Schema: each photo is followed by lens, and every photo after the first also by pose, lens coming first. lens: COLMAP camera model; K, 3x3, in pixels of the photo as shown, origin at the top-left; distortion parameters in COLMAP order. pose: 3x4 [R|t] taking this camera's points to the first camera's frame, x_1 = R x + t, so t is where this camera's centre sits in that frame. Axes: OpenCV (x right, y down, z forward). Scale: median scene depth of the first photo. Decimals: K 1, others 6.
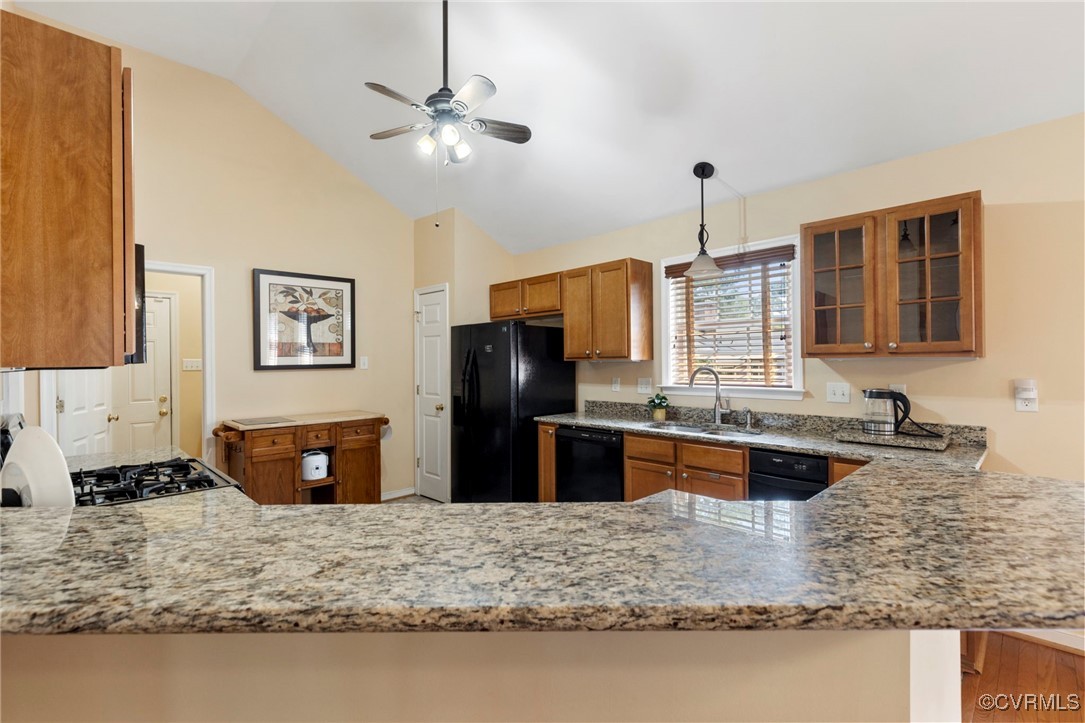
lens RADIAL K [[489.0, 0, 550.6], [0, 489.0, 360.8], [0, 0, 1]] dist [0.004319, -0.000407]
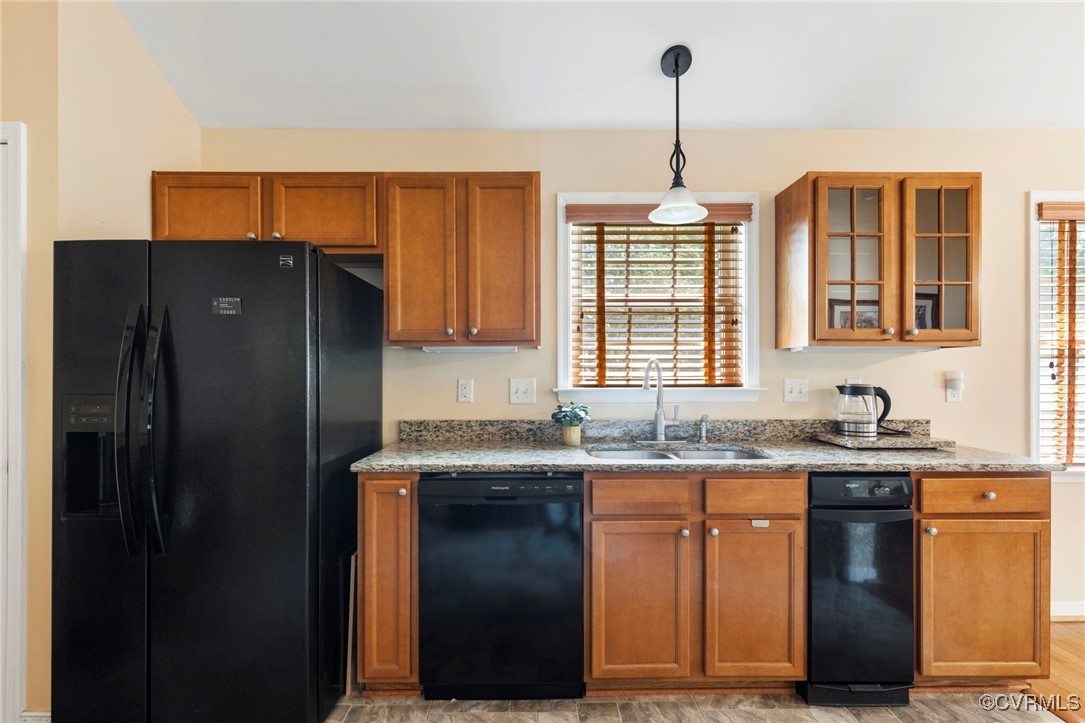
lens RADIAL K [[489.0, 0, 542.1], [0, 489.0, 372.1], [0, 0, 1]] dist [0.004319, -0.000407]
pose [[0.702851, 0.007245, 0.711300, -0.299003], [-0.005397, 0.999974, -0.004852, 0.038556], [-0.711317, -0.000428, 0.702871, 0.695633]]
